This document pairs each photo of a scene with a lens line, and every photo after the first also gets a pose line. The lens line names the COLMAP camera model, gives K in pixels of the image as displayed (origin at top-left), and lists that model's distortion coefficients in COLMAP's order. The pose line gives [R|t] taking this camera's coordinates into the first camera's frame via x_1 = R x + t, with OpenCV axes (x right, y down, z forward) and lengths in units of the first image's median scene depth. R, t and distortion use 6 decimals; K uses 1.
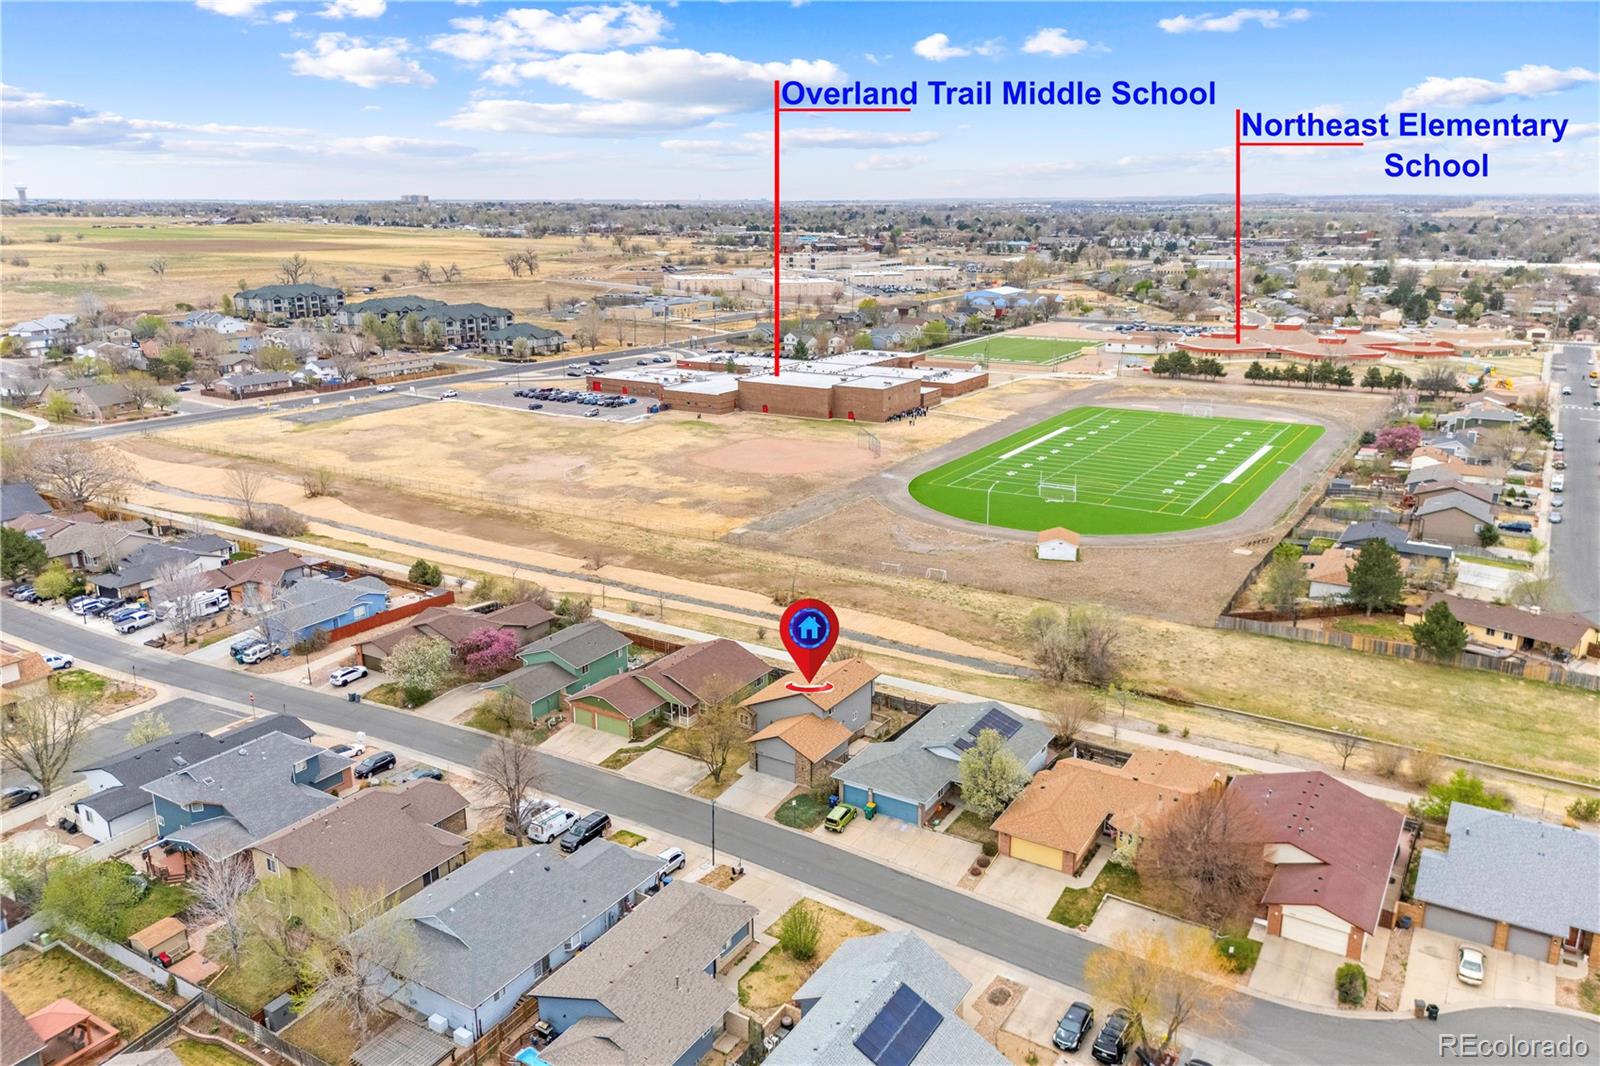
lens RADIAL K [[1186.5, 0, 800.0], [0, 1186.5, 533.0], [0, 0, 1]] dist [0.078915, -0.004258]
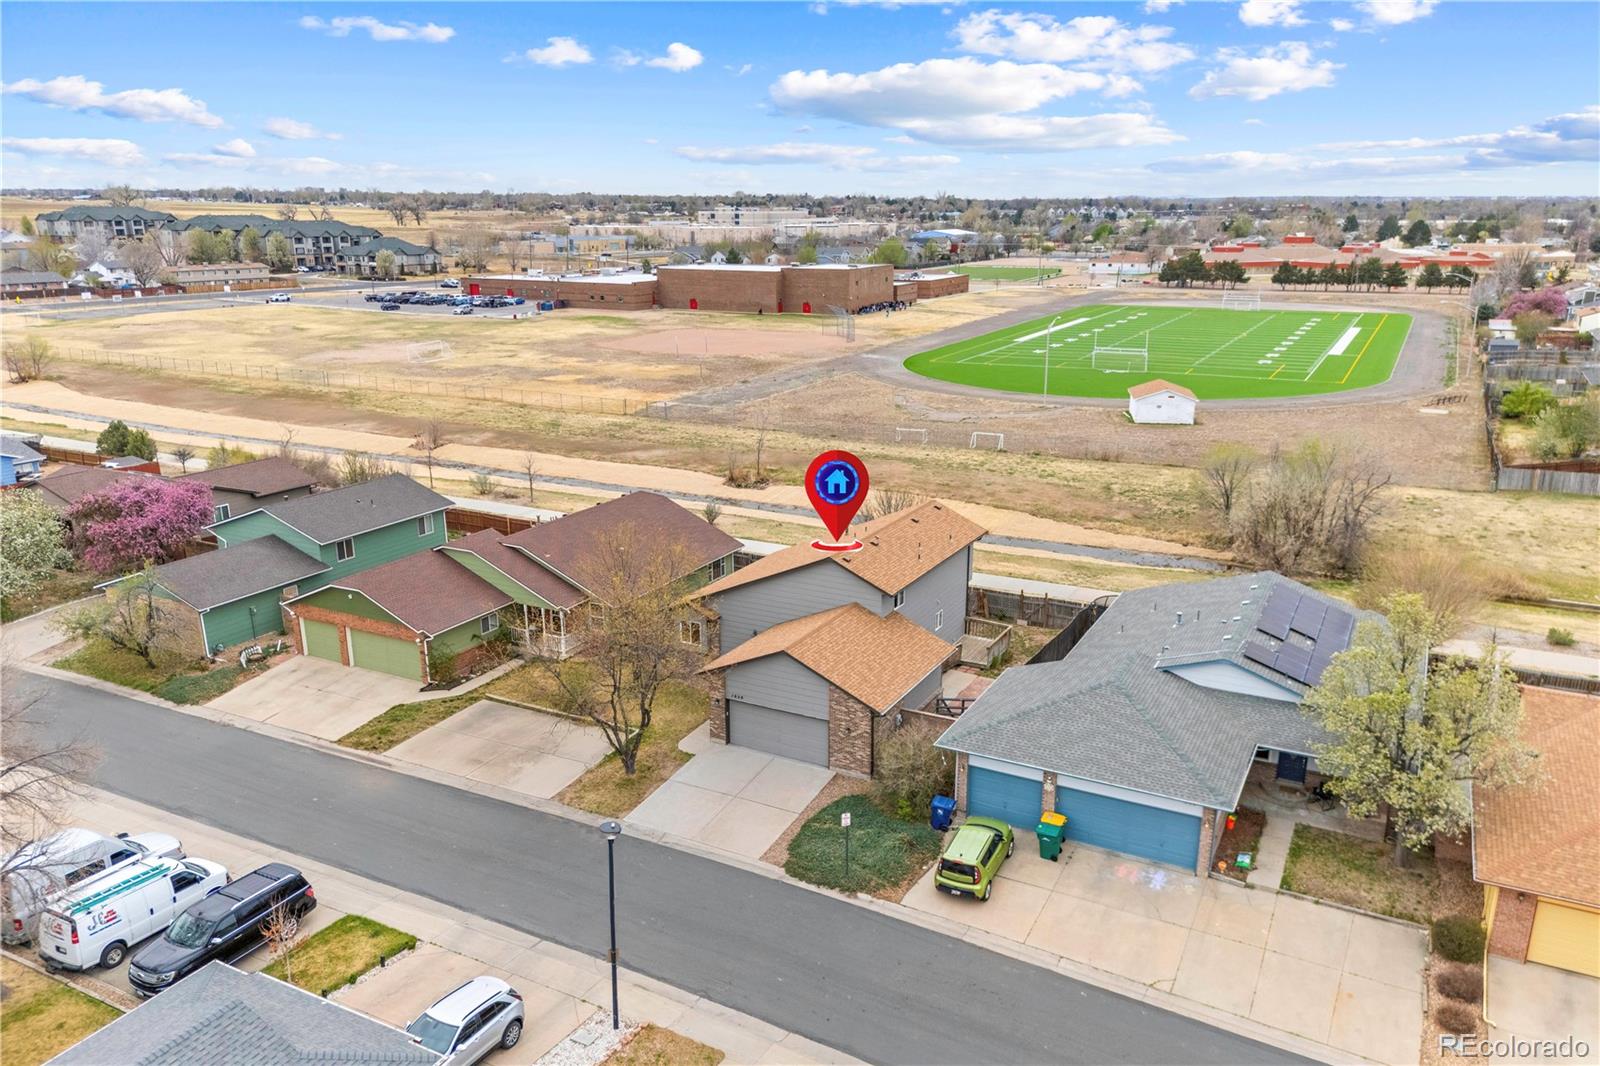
lens RADIAL K [[1196.9, 0, 794.3], [0, 1196.9, 563.7], [0, 0, 1]] dist [0.033602, 0.002599]
pose [[0.998038, -0.020690, 0.059089, -0.021876], [0.019546, 0.999611, 0.019872, 0.078690], [-0.059477, -0.018678, 0.998055, 0.355989]]
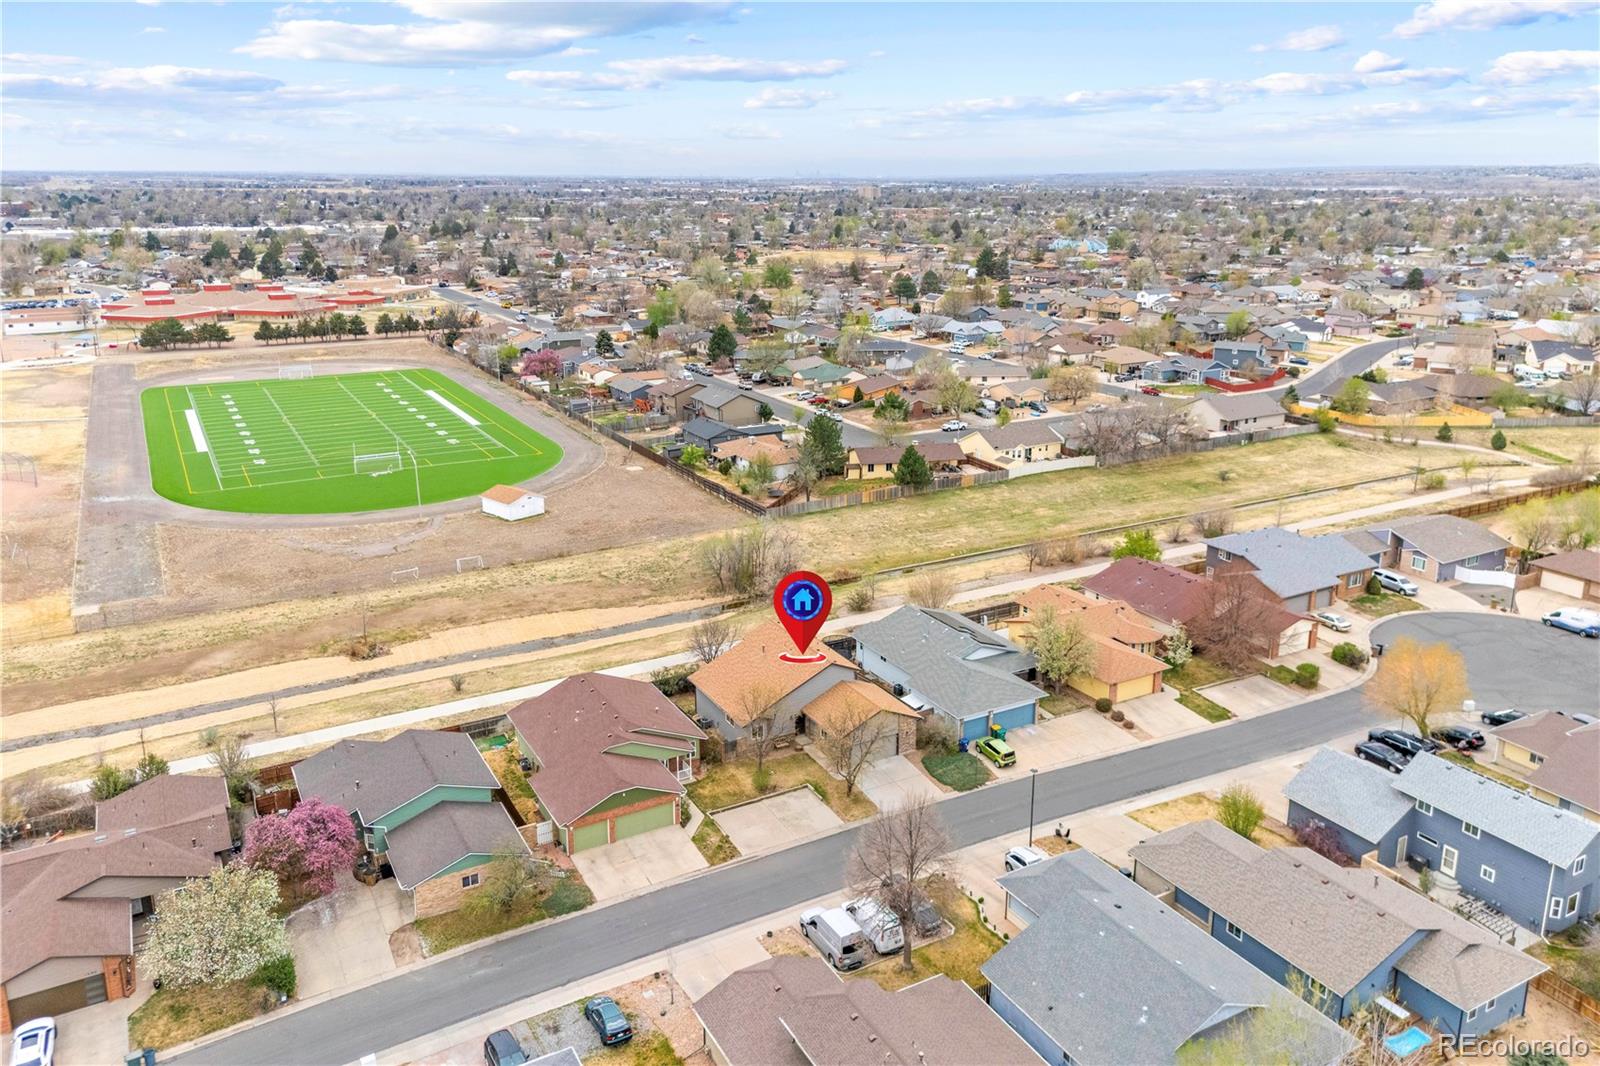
lens RADIAL K [[1155.4, 0, 800.0], [0, 1155.4, 533.0], [0, 0, 1]] dist [0.039593, -0.000532]
pose [[0.490050, -0.258803, 0.832389, -0.407347], [0.236956, 0.958502, 0.158511, -0.054765], [-0.838870, 0.119562, 0.531039, 0.351137]]
